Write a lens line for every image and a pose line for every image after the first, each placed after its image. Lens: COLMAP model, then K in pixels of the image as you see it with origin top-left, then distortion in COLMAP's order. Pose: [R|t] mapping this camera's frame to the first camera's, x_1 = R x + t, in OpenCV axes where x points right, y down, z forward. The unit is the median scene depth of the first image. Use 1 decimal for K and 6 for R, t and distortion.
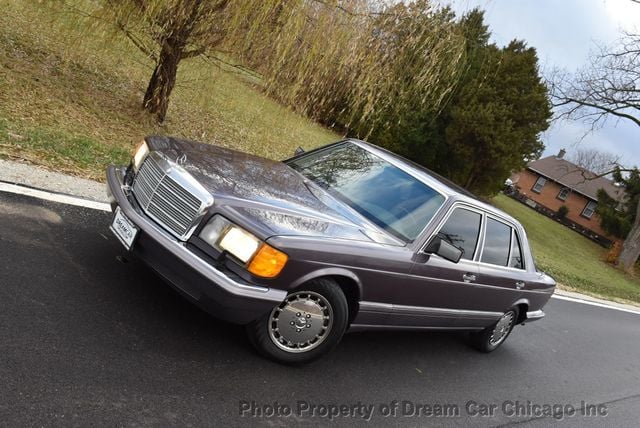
lens RADIAL K [[604.6, 0, 320.0], [0, 604.6, 214.0], [0, 0, 1]] dist [-0.073729, 0.163508]
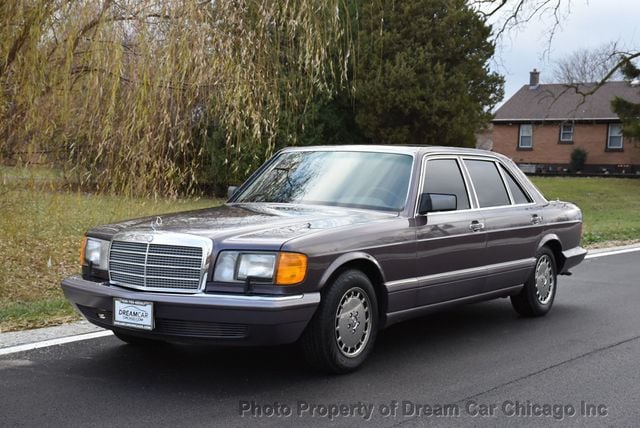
lens RADIAL K [[1085.7, 0, 331.0], [0, 1085.7, 203.7], [0, 0, 1]] dist [0.376217, 0.168805]
pose [[0.887570, -0.430693, 0.163471, -0.045550], [0.447544, 0.890273, -0.084371, 0.027325], [-0.109195, 0.148045, 0.982934, -0.134700]]
